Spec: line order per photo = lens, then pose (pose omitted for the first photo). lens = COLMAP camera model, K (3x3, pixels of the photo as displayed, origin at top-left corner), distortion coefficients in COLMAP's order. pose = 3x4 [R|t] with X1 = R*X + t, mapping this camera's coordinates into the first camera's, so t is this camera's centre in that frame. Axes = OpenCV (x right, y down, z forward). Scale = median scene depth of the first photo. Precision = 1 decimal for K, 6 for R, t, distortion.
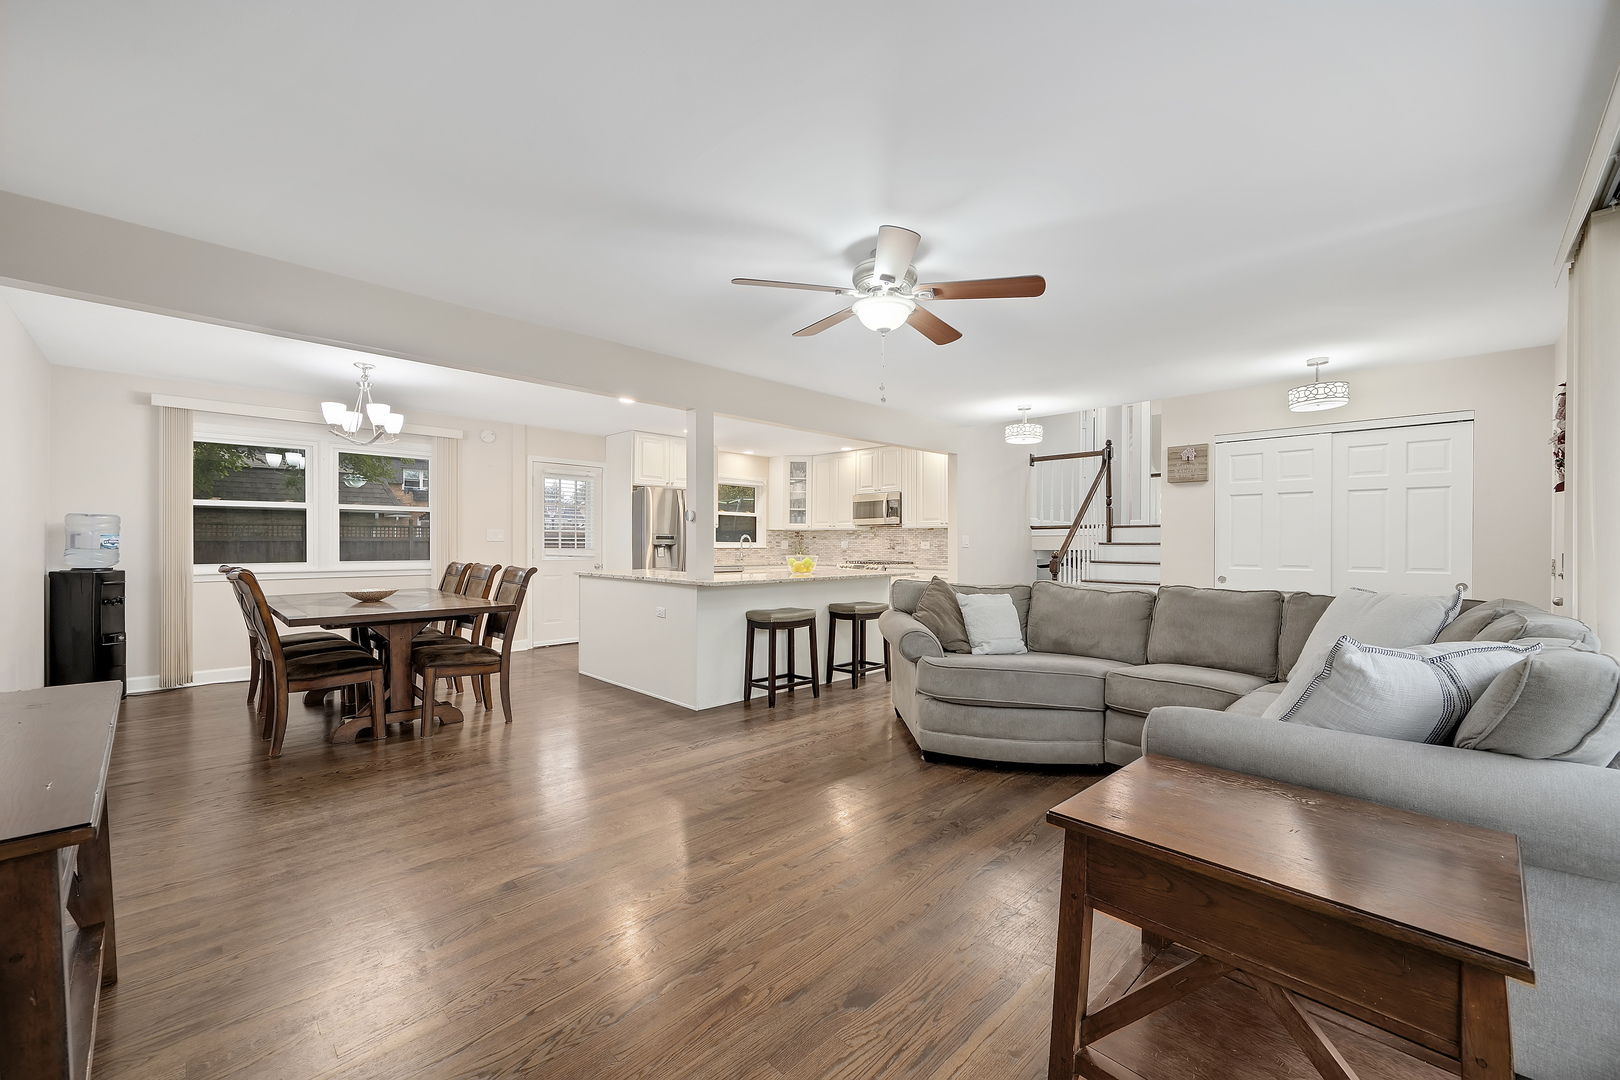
lens RADIAL K [[643.4, 0, 817.2], [0, 643.4, 547.1], [0, 0, 1]] dist [-0.000427, 0.000821]
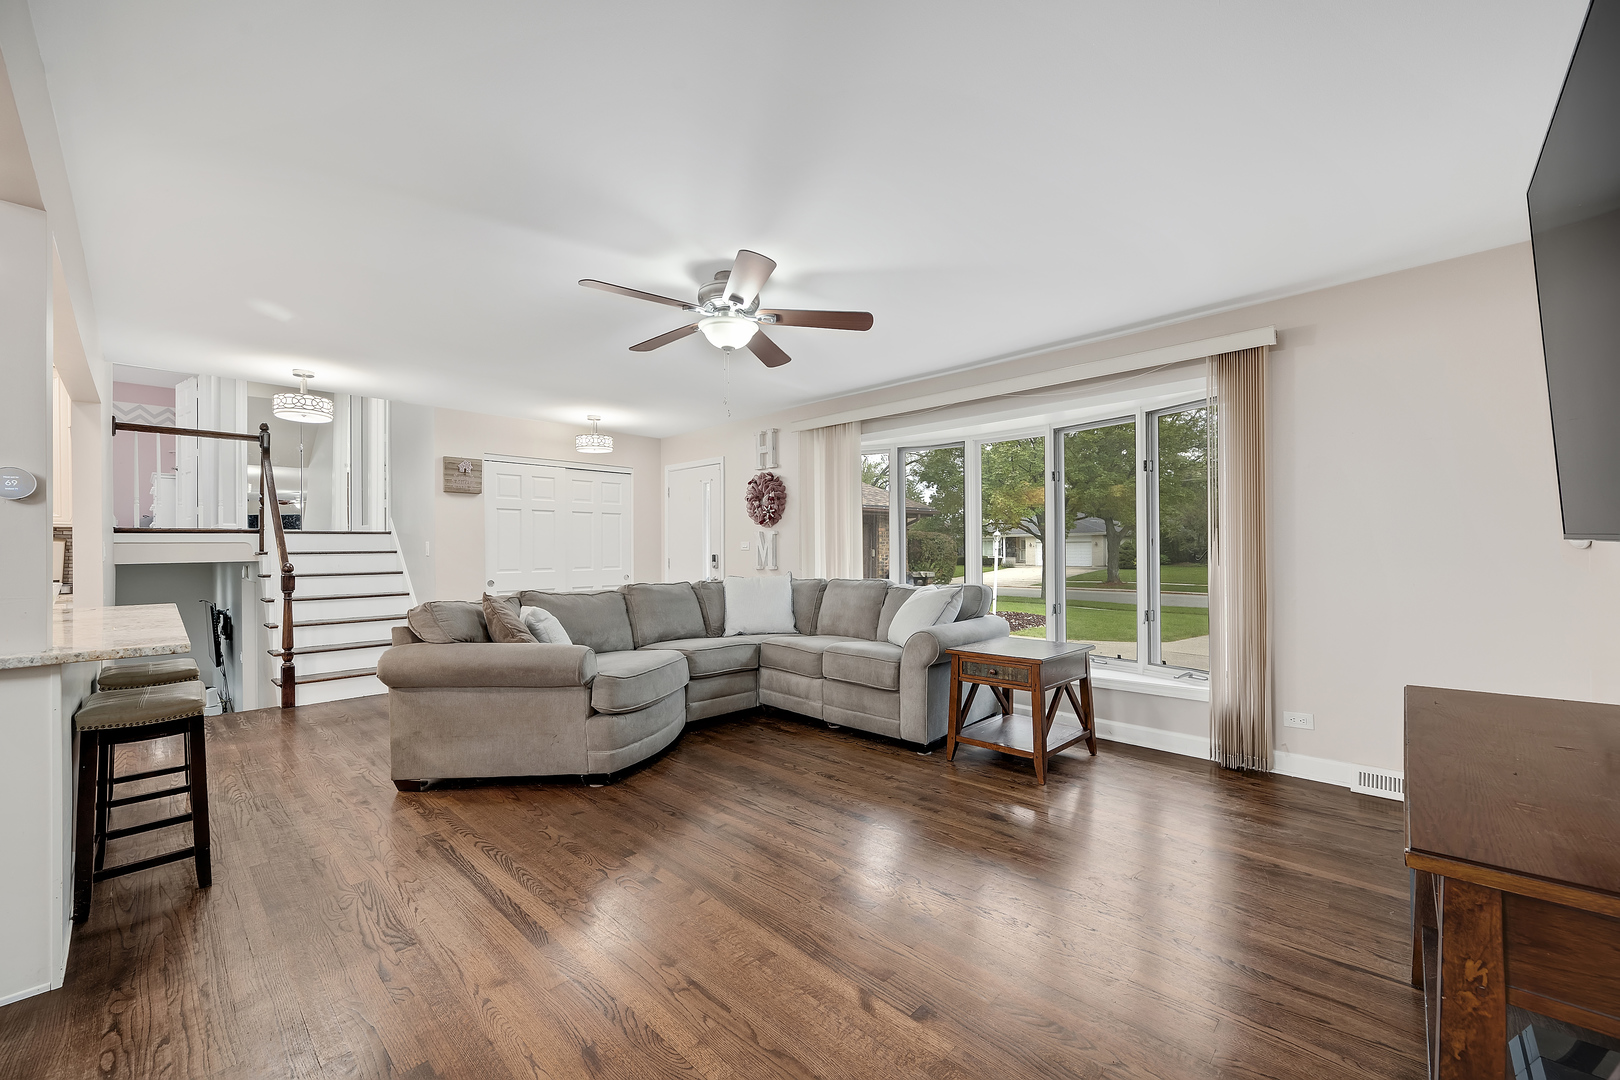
lens RADIAL K [[643.4, 0, 815.4], [0, 643.4, 544.0], [0, 0, 1]] dist [-0.000427, 0.000821]
pose [[-0.017755, 0.005393, 0.999828, -0.496418], [0.013079, 0.999901, -0.005161, -0.005071], [-0.999757, 0.012985, -0.017824, 0.459253]]
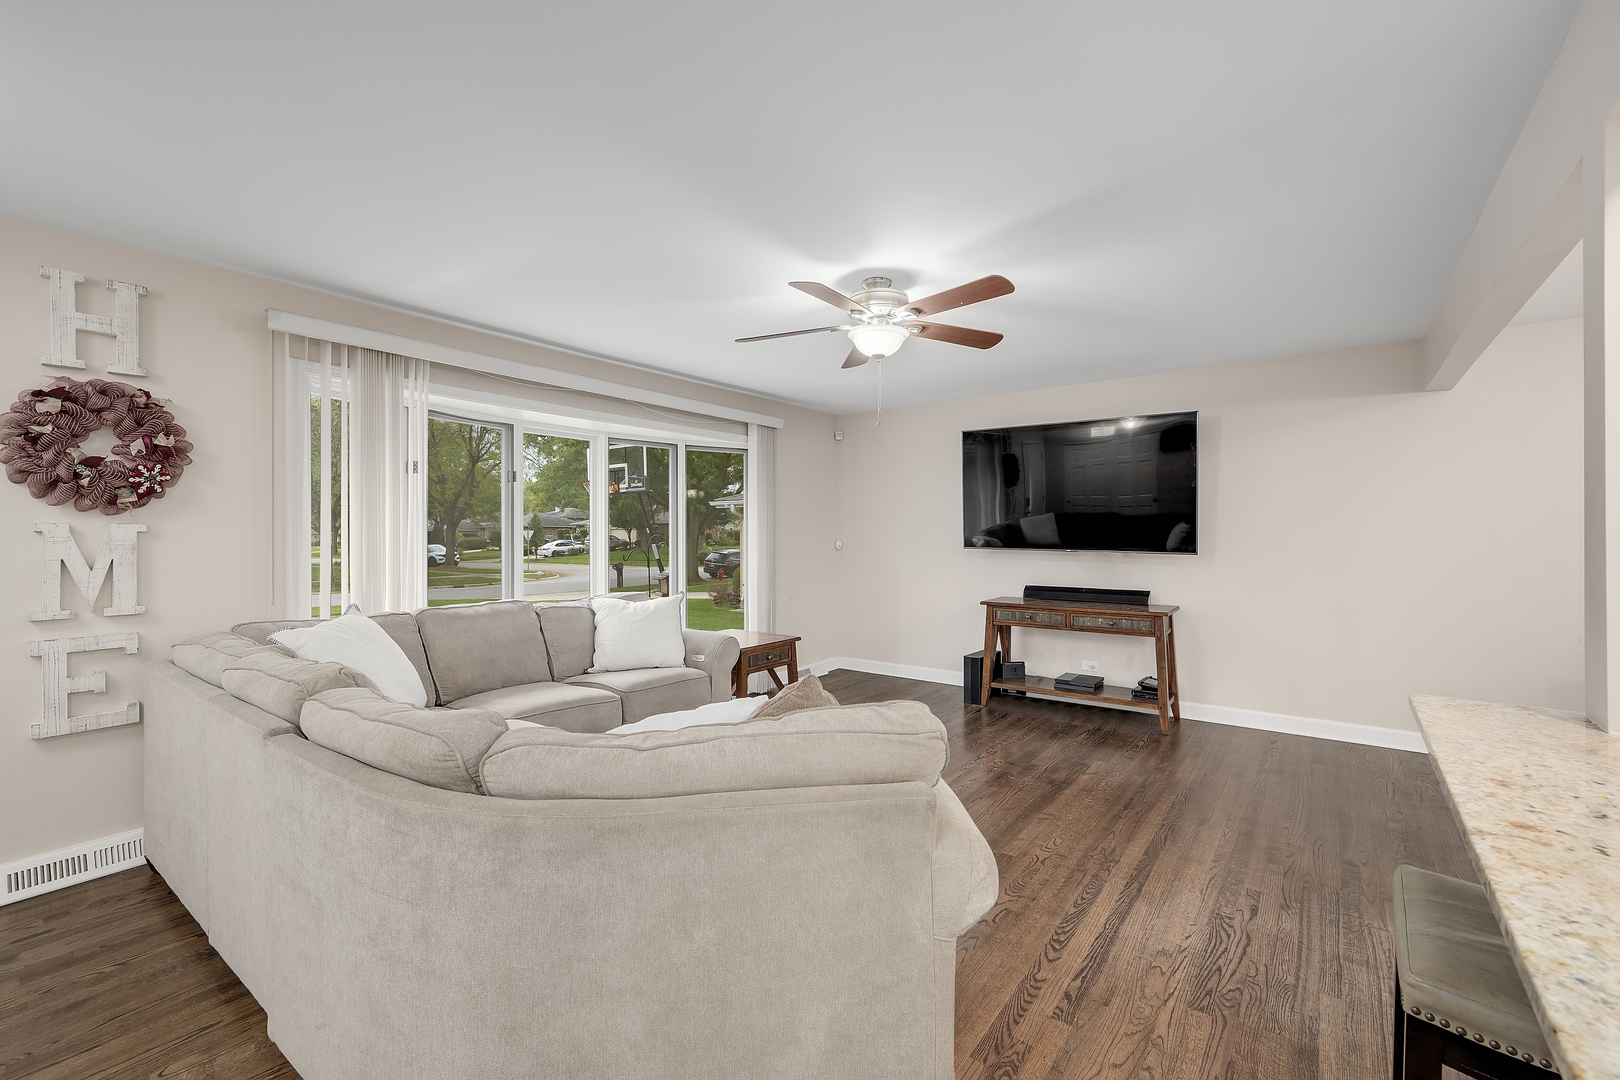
lens RADIAL K [[676.0, 0, 817.4], [0, 676.0, 533.6], [0, 0, 1]] dist [-0.007854, 0.002842]
pose [[-0.991279, -0.000602, -0.131781, 0.182671], [-0.001028, 0.999994, 0.003163, -0.029175], [0.131779, 0.003271, -0.991274, 1.075023]]
